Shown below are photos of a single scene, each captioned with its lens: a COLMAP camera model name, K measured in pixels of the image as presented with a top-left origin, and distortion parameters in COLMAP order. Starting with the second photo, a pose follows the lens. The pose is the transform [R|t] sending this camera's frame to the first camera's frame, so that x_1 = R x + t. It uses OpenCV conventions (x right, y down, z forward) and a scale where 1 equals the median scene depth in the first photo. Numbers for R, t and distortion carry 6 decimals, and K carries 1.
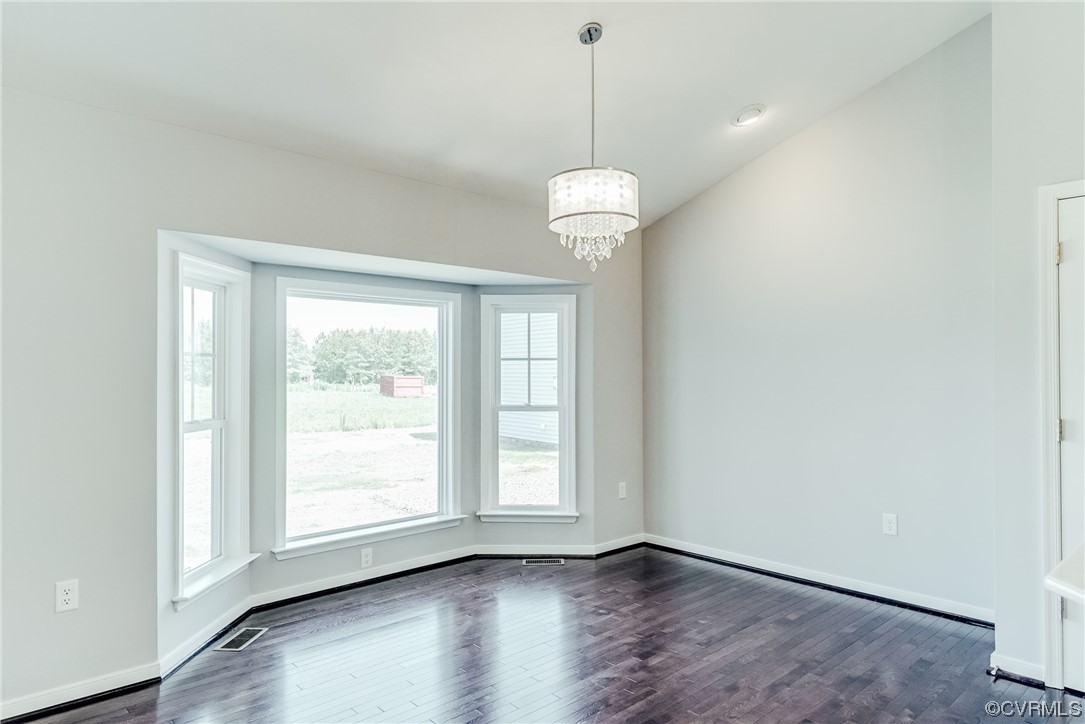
lens RADIAL K [[645.9, 0, 501.3], [0, 645.9, 362.6], [0, 0, 1]] dist [0.002000, 0.000013]
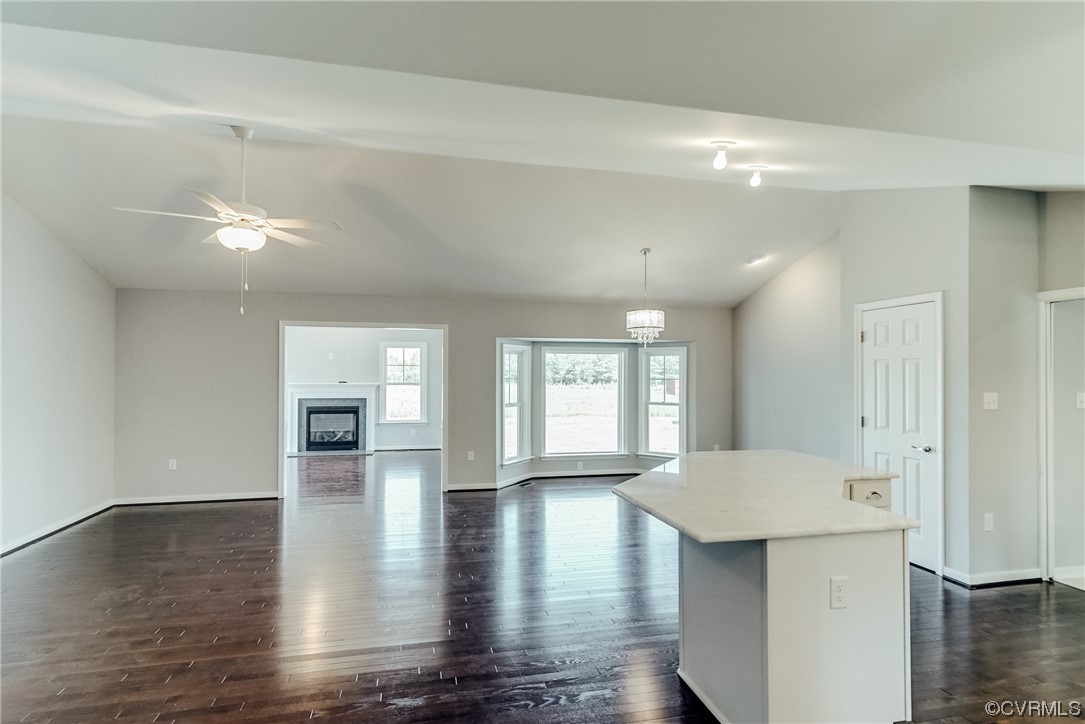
lens RADIAL K [[489.1, 0, 518.6], [0, 489.1, 371.6], [0, 0, 1]] dist [-0.001863, -0.000307]
pose [[0.872143, 0.002711, -0.489244, 0.414426], [0.001094, 0.999971, 0.007491, -0.043183], [0.489250, -0.007069, 0.872115, -0.571139]]
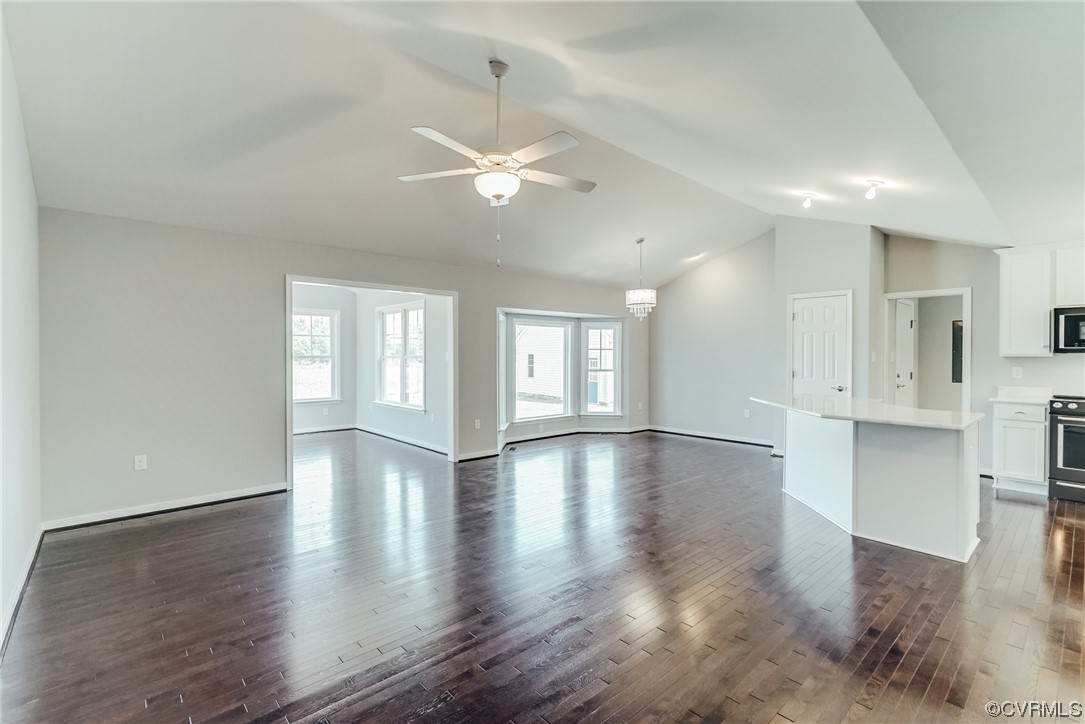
lens RADIAL K [[495.4, 0, 518.2], [0, 495.4, 360.4], [0, 0, 1]] dist [-0.000837, 0.000061]
pose [[0.999962, 0.002919, 0.008219, -0.287344], [-0.003122, 0.999688, 0.024786, -0.009710], [-0.008144, -0.024811, 0.999659, -0.837468]]
